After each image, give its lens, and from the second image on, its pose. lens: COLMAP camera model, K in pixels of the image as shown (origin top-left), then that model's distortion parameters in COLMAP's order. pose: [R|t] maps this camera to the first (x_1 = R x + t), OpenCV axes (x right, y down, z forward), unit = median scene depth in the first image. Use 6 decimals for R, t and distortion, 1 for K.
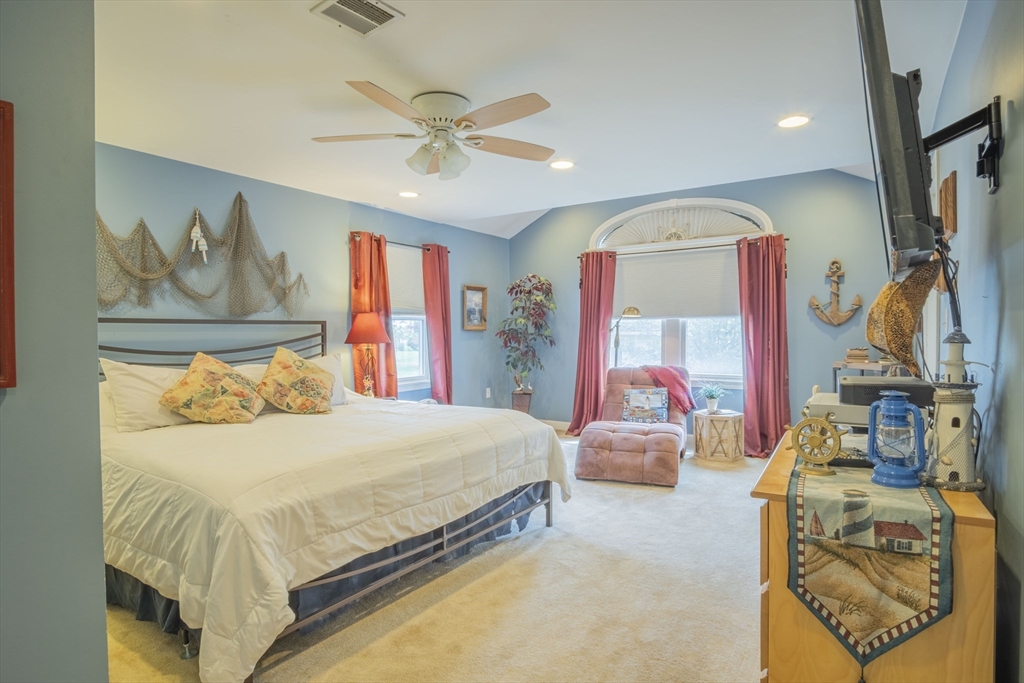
lens RADIAL K [[538.3, 0, 501.8], [0, 538.3, 346.5], [0, 0, 1]] dist [-0.027069, 0.000510]
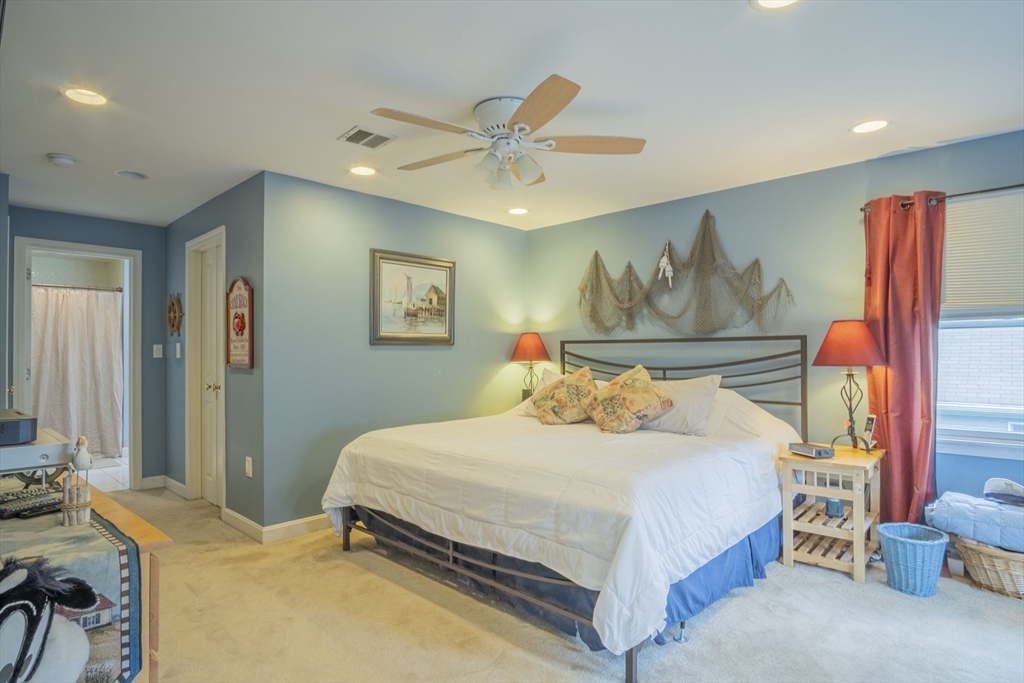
lens RADIAL K [[545.9, 0, 507.4], [0, 545.9, 343.0], [0, 0, 1]] dist [-0.028847, 0.006236]
pose [[-0.146042, -0.010210, -0.989226, 0.617545], [-0.020304, 0.999767, -0.007321, -0.026542], [0.989070, 0.019016, -0.146215, 0.847154]]
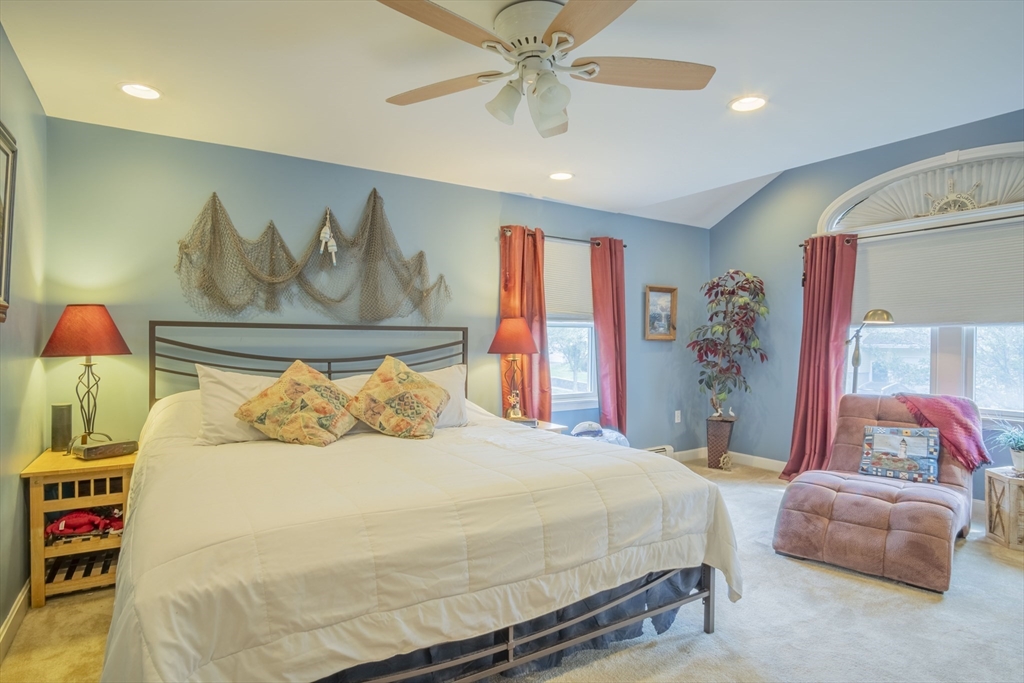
lens RADIAL K [[545.9, 0, 507.4], [0, 545.9, 343.0], [0, 0, 1]] dist [-0.028847, 0.006236]
pose [[0.921456, 0.013394, -0.388251, 0.101636], [-0.022699, 0.999554, -0.019388, -0.007132], [0.387819, 0.026678, 0.921350, 0.241629]]
